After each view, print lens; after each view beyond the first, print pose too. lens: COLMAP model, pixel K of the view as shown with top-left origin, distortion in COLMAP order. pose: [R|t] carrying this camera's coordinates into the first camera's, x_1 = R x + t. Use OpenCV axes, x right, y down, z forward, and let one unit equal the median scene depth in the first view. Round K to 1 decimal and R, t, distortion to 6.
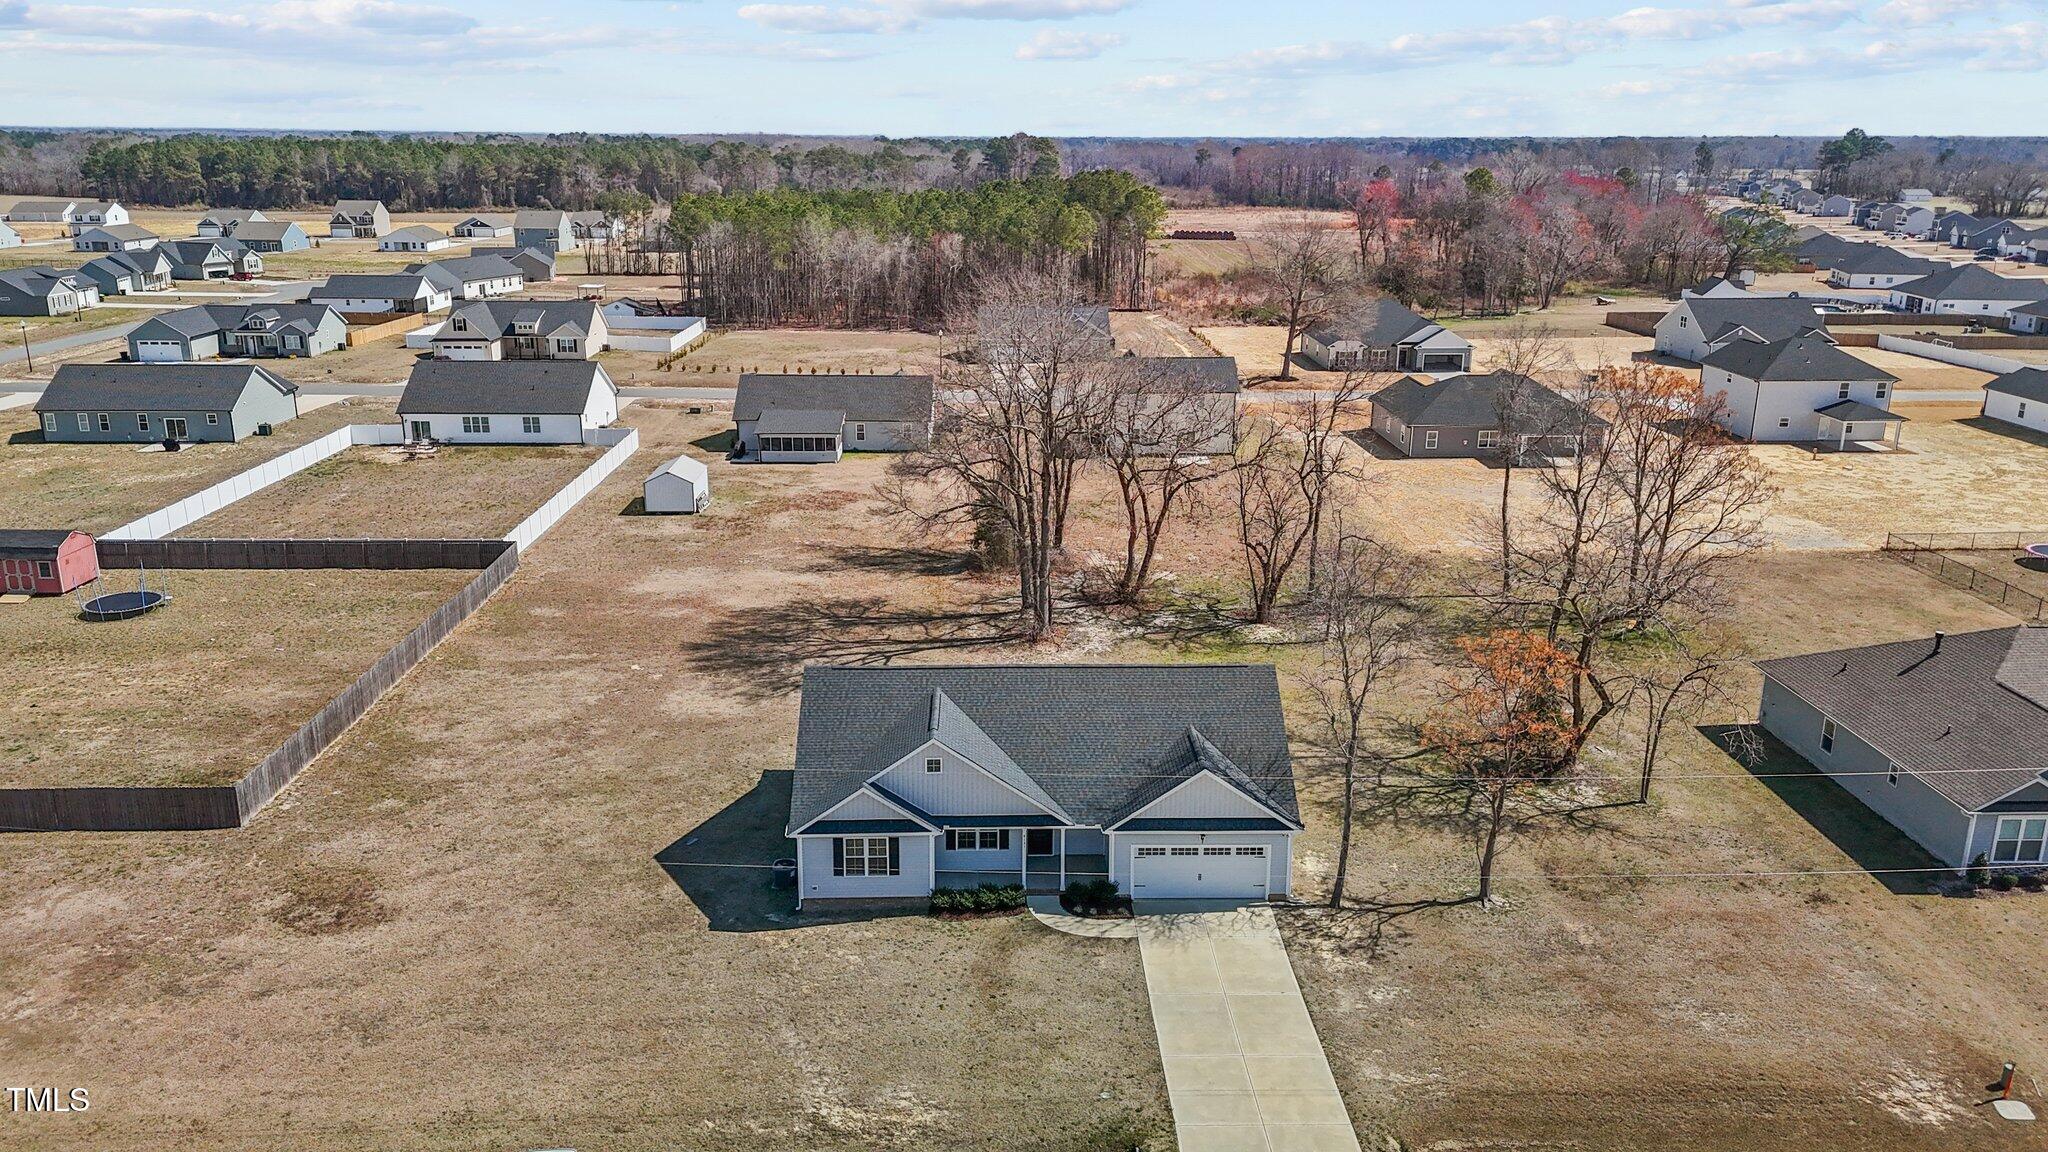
lens RADIAL K [[1502.3, 0, 1033.9], [0, 1502.3, 576.1], [0, 0, 1]] dist [0.065290, -0.052798]
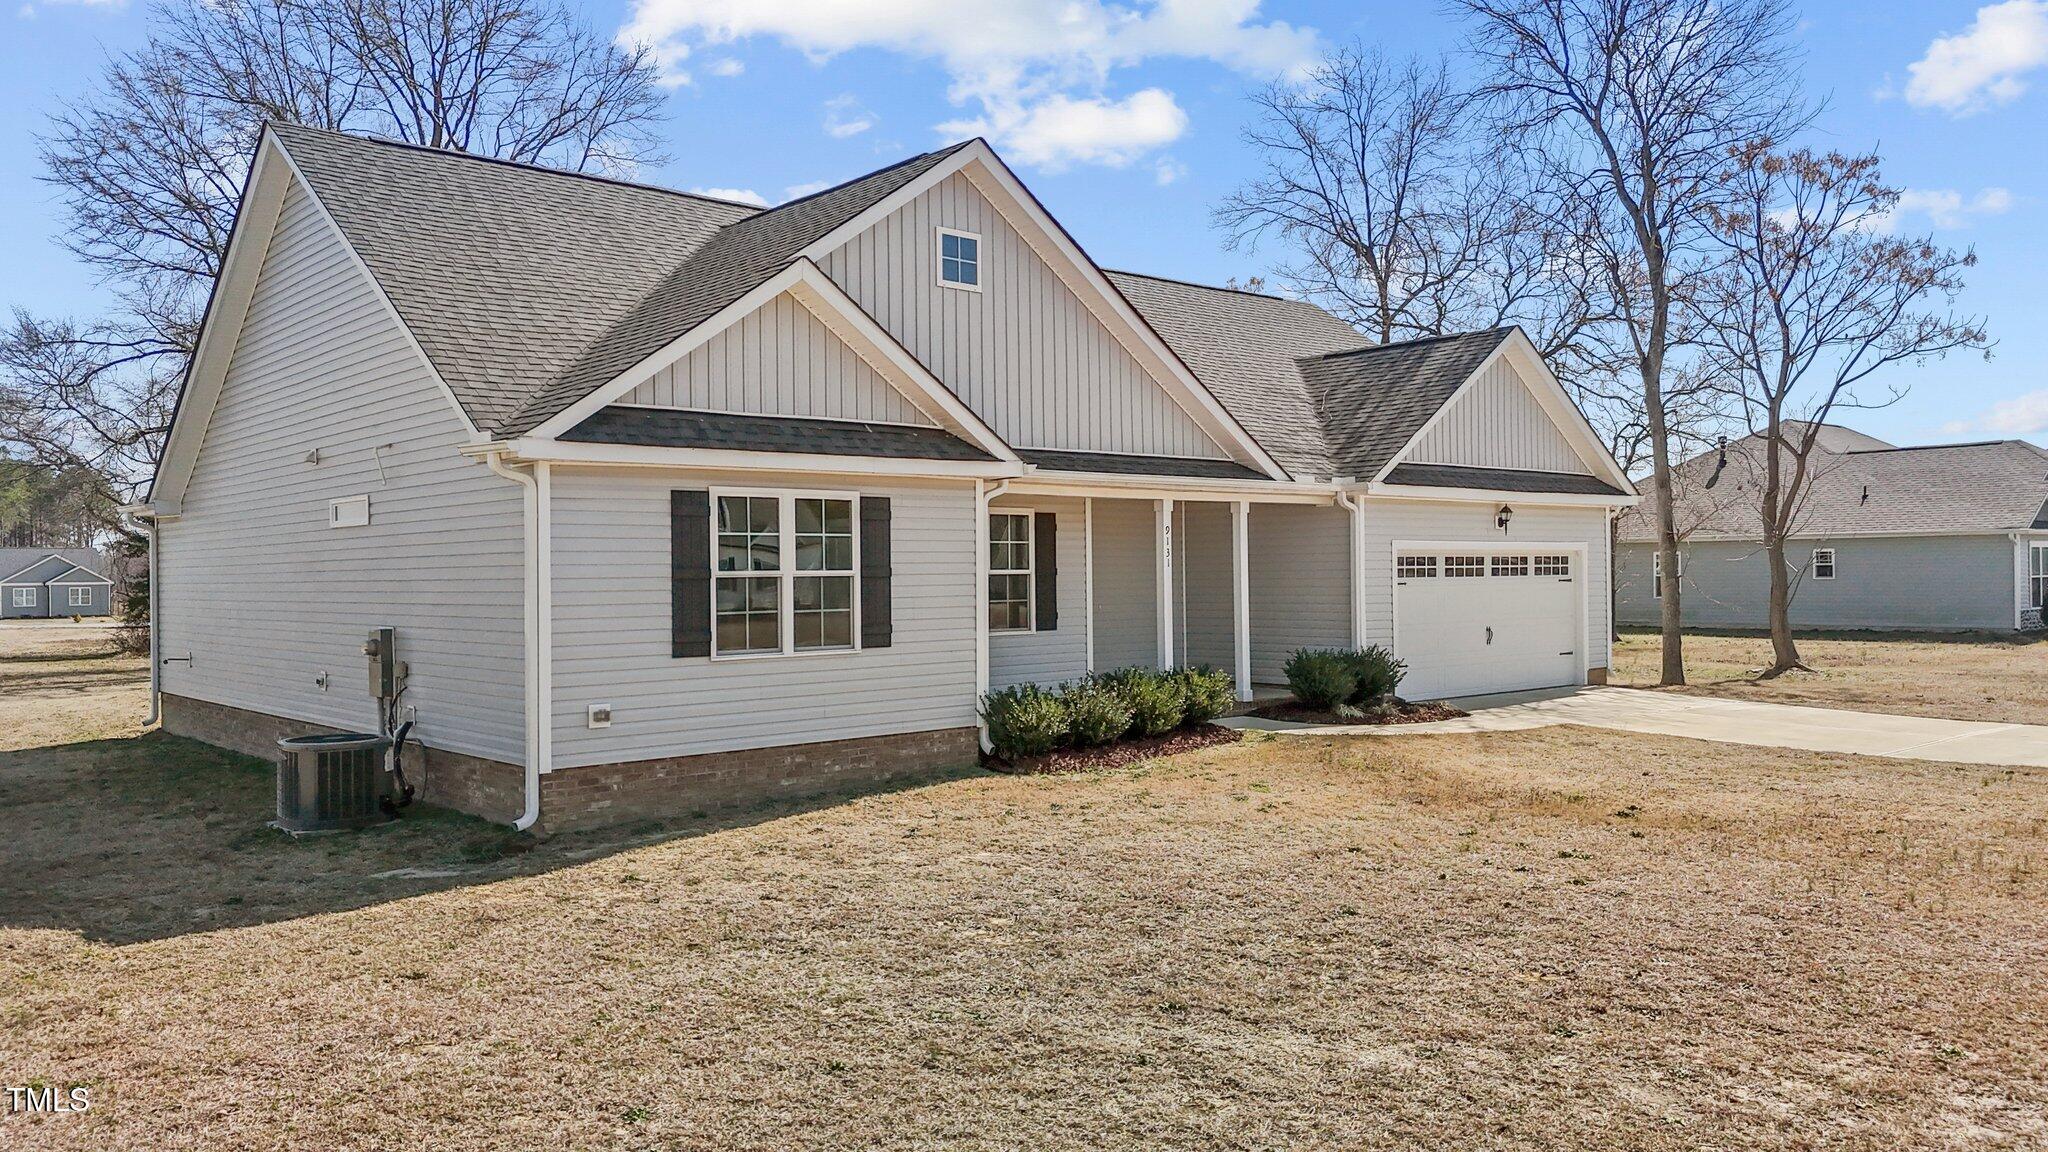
lens RADIAL K [[1502.3, 0, 1016.6], [0, 1502.3, 567.6], [0, 0, 1]] dist [0.065290, -0.052798]
pose [[0.776034, -0.010618, 0.630601, -0.185976], [0.186121, 0.959185, -0.212894, 0.188737], [-0.602602, 0.282582, 0.746337, 0.594316]]
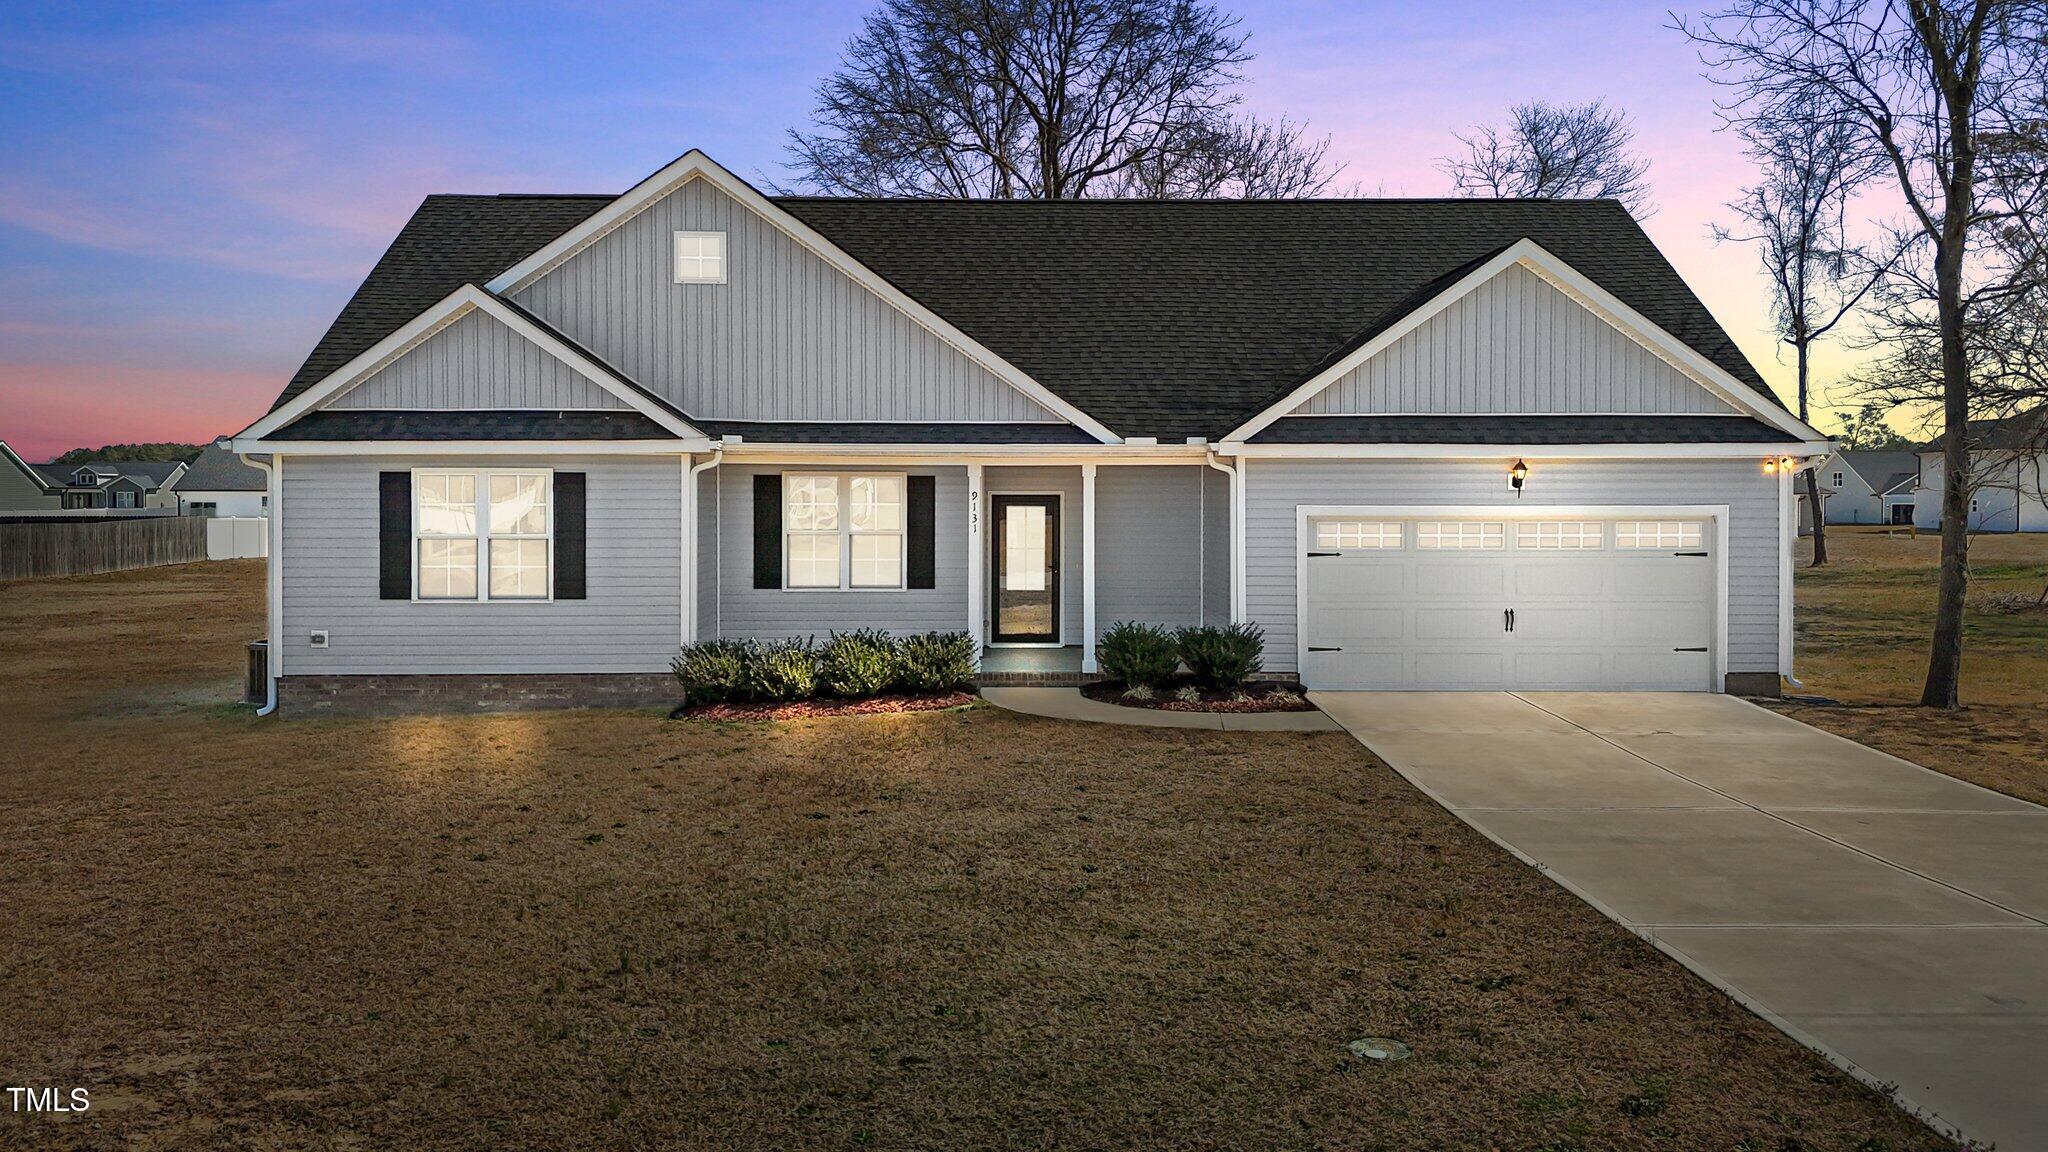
lens RADIAL K [[1502.3, 0, 1037.8], [0, 1502.3, 574.3], [0, 0, 1]] dist [0.065290, -0.052798]
pose [[0.999805, -0.004895, -0.019112, 0.011010], [-0.000566, 0.961218, -0.275790, 0.216251], [0.019721, 0.275747, 0.961028, 0.525004]]
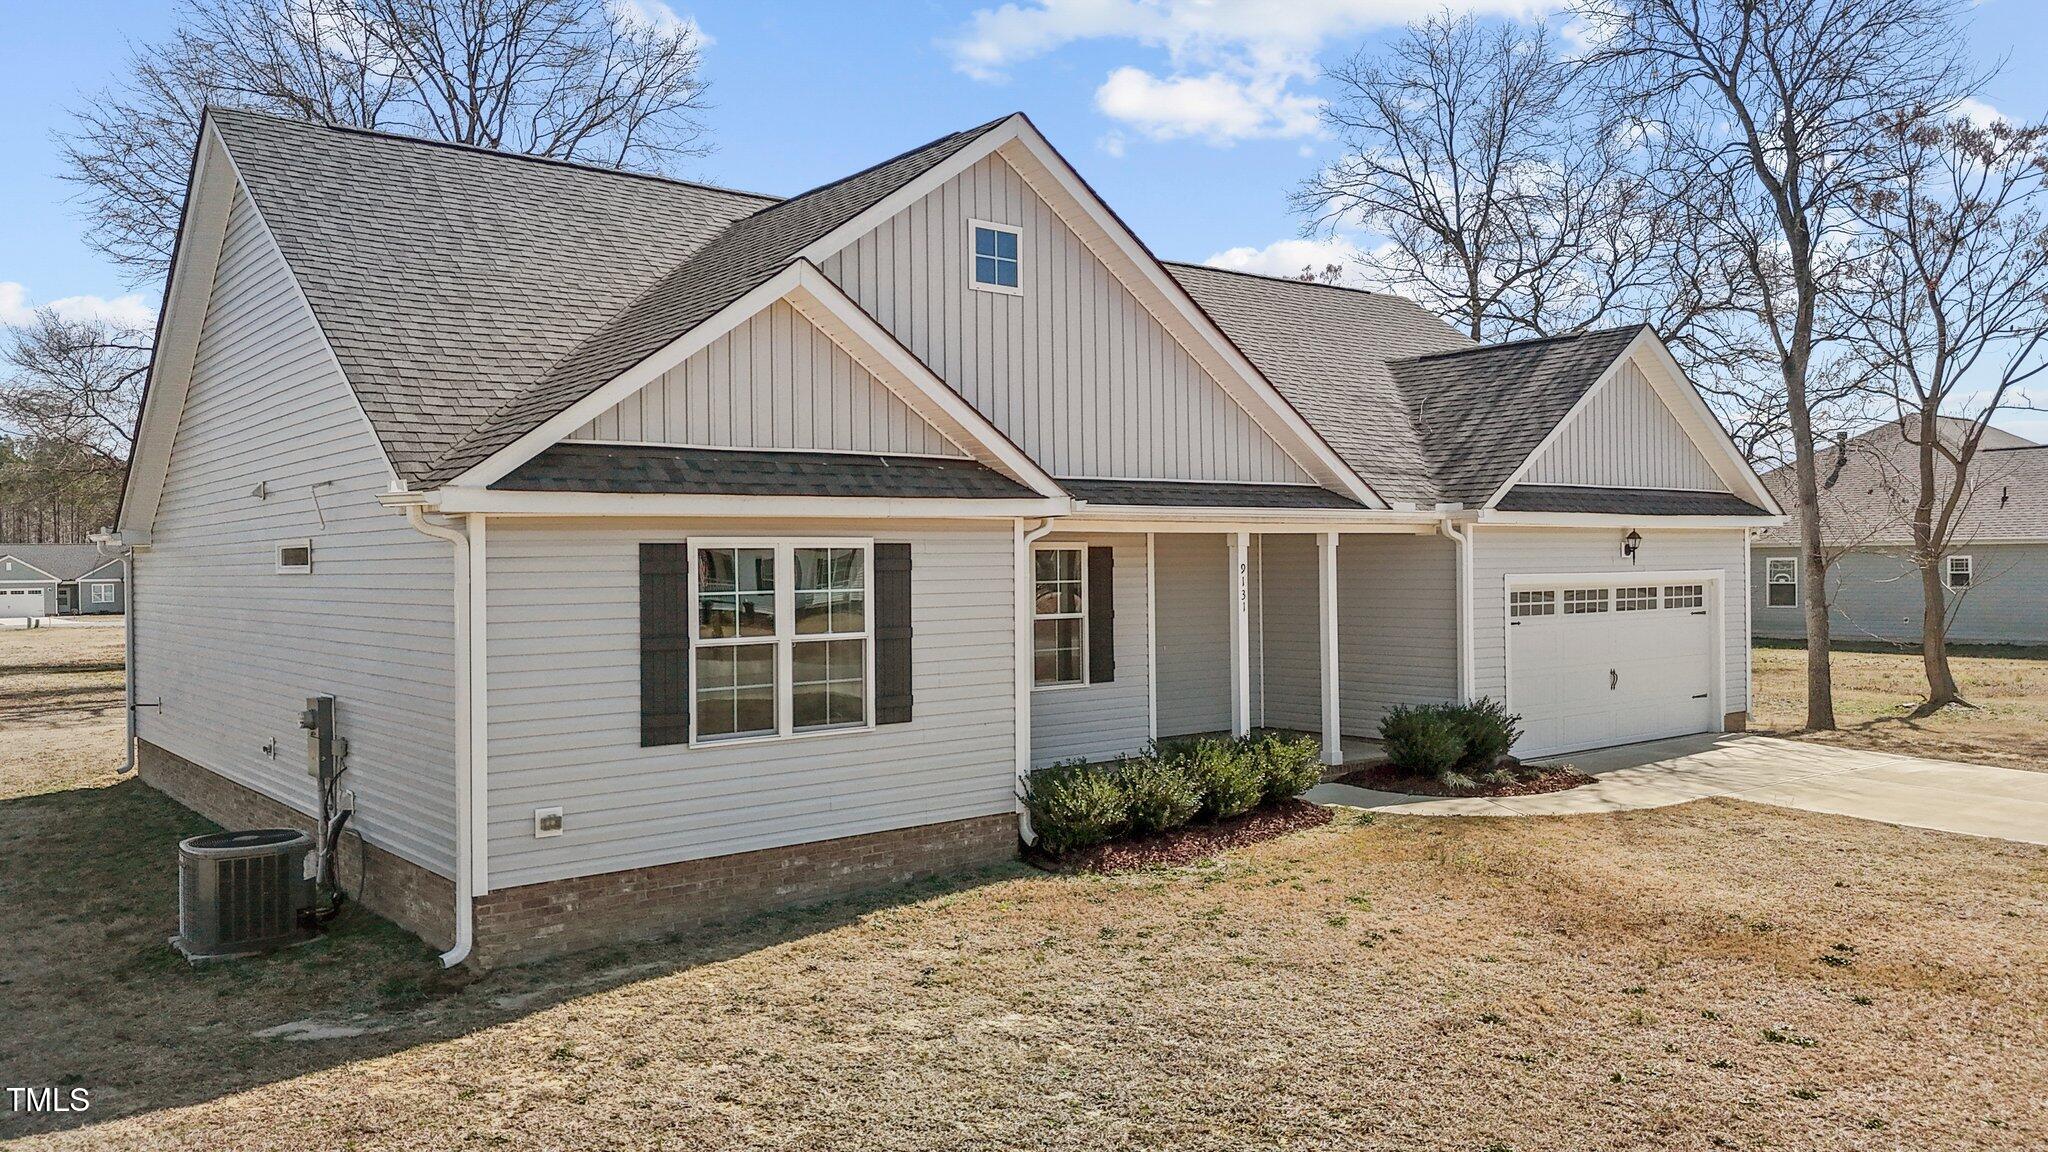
lens RADIAL K [[1502.3, 0, 1019.0], [0, 1502.3, 566.6], [0, 0, 1]] dist [0.065290, -0.052798]
pose [[0.803433, -0.015810, 0.595185, -0.161832], [0.177757, 0.960426, -0.214440, 0.173963], [-0.568241, 0.278086, 0.774449, 0.616191]]
